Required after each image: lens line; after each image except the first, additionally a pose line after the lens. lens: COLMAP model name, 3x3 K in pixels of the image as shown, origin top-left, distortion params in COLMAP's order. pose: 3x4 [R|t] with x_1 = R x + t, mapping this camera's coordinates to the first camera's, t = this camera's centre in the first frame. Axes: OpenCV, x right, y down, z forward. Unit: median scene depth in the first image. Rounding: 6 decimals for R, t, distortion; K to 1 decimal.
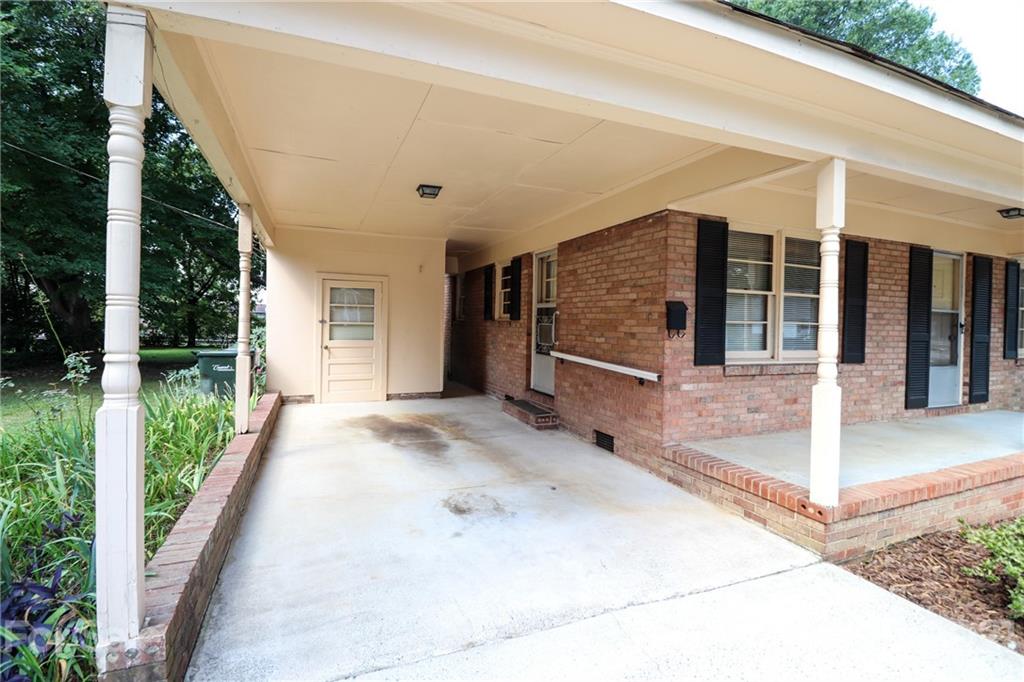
lens RADIAL K [[475.7, 0, 508.0], [0, 475.7, 333.2], [0, 0, 1]] dist [-0.011279, -0.005549]
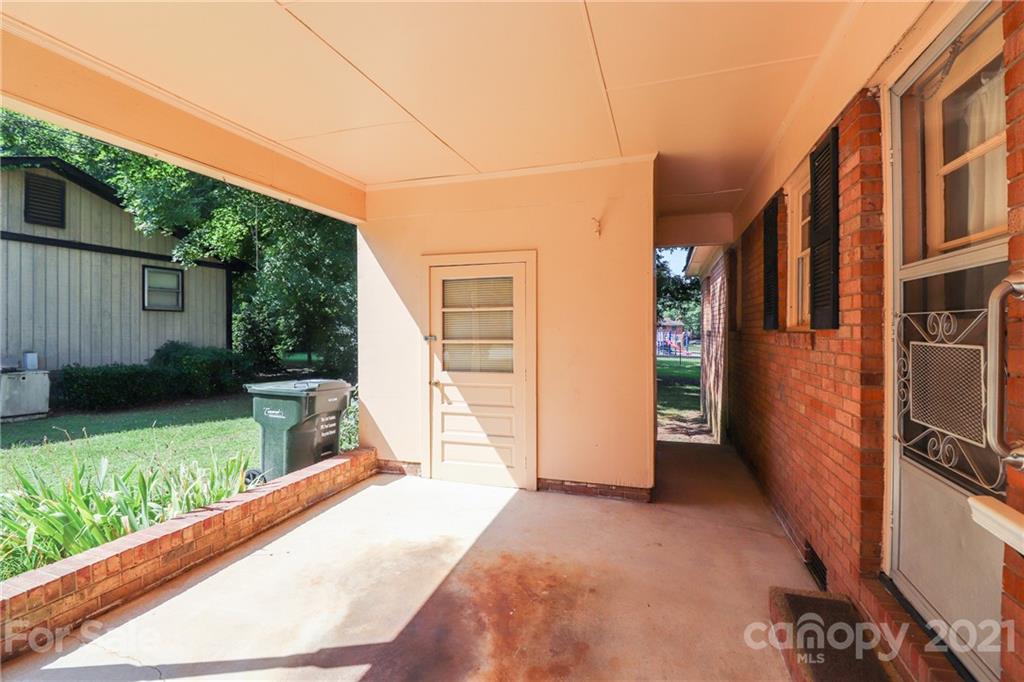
lens RADIAL K [[475.7, 0, 503.2], [0, 475.7, 332.4], [0, 0, 1]] dist [-0.011279, -0.005549]
pose [[0.759376, -0.018051, -0.650402, 0.068244], [0.002763, 0.999696, -0.024519, -0.021565], [0.650646, 0.016822, 0.759195, 0.728318]]
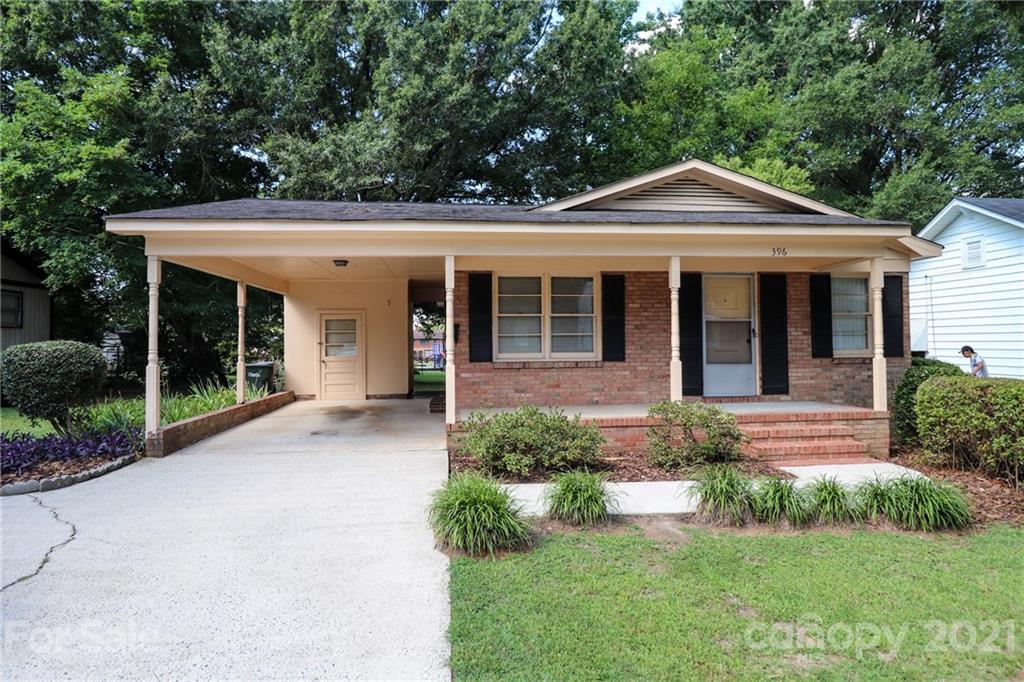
lens RADIAL K [[581.6, 0, 513.7], [0, 581.6, 334.5], [0, 0, 1]] dist [-0.008453, 0.000980]
pose [[0.963097, -0.033330, -0.267081, 0.765297], [0.022640, 0.998818, -0.043005, 0.044476], [0.268199, 0.035371, 0.962714, -0.640760]]
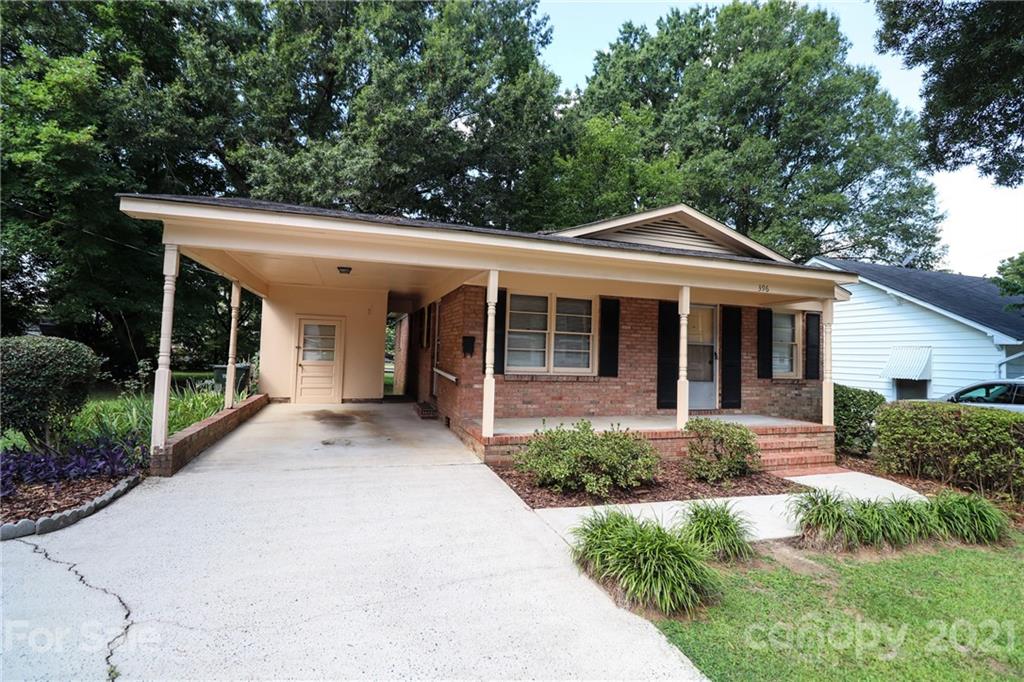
lens RADIAL K [[475.7, 0, 510.8], [0, 475.7, 333.9], [0, 0, 1]] dist [-0.011279, -0.005549]
pose [[0.998040, 0.008416, -0.062008, 0.423885], [-0.012385, 0.997879, -0.063909, 0.023179], [0.061339, 0.064552, 0.996027, -0.505954]]
